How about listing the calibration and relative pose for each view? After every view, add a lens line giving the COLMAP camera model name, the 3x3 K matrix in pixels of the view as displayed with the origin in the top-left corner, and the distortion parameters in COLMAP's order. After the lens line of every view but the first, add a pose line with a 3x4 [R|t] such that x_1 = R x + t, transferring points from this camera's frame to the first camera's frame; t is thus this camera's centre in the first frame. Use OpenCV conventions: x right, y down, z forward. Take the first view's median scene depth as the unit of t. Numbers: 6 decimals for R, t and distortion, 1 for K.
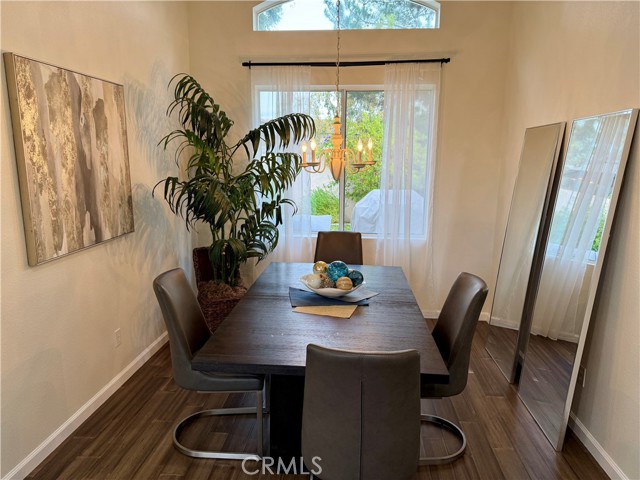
lens RADIAL K [[448.3, 0, 325.7], [0, 448.3, 244.6], [0, 0, 1]] dist [0.029359, -0.027150]
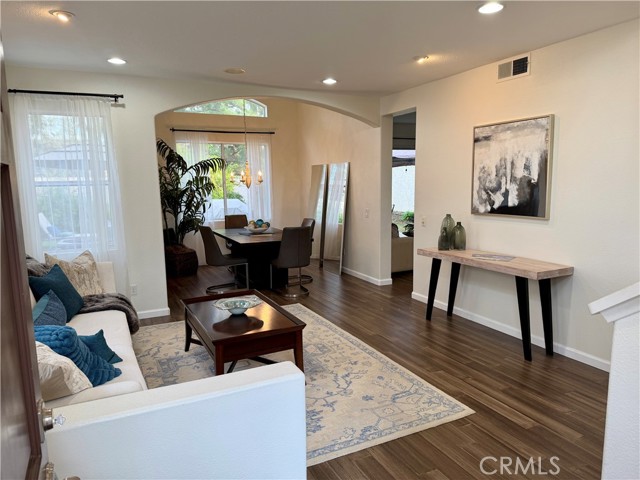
lens RADIAL K [[448.3, 0, 317.2], [0, 448.3, 242.7], [0, 0, 1]] dist [0.029359, -0.027150]
pose [[0.871667, -0.094393, 0.480923, -0.663672], [0.116360, 0.993079, -0.015984, 0.183465], [-0.476086, 0.069893, 0.876617, -0.996207]]
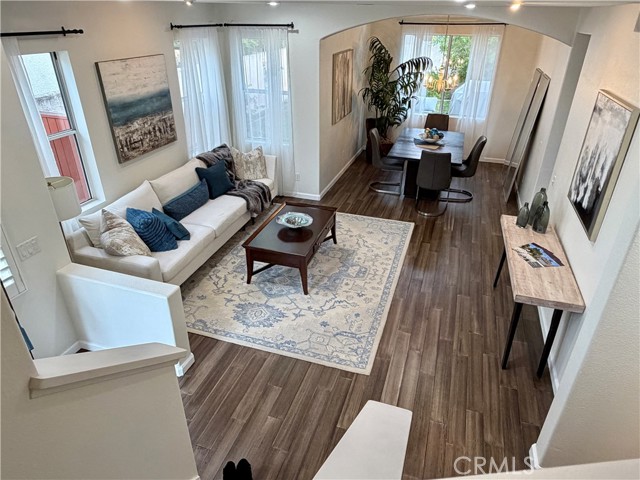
lens RADIAL K [[425.6, 0, 319.5], [0, 425.6, 238.3], [0, 0, 1]] dist [-0.004163, 0.009430]
pose [[0.967339, 0.115016, -0.225893, 0.009399], [-0.043386, 0.953110, 0.299497, -0.049523], [0.249748, -0.279915, 0.926970, -1.201730]]
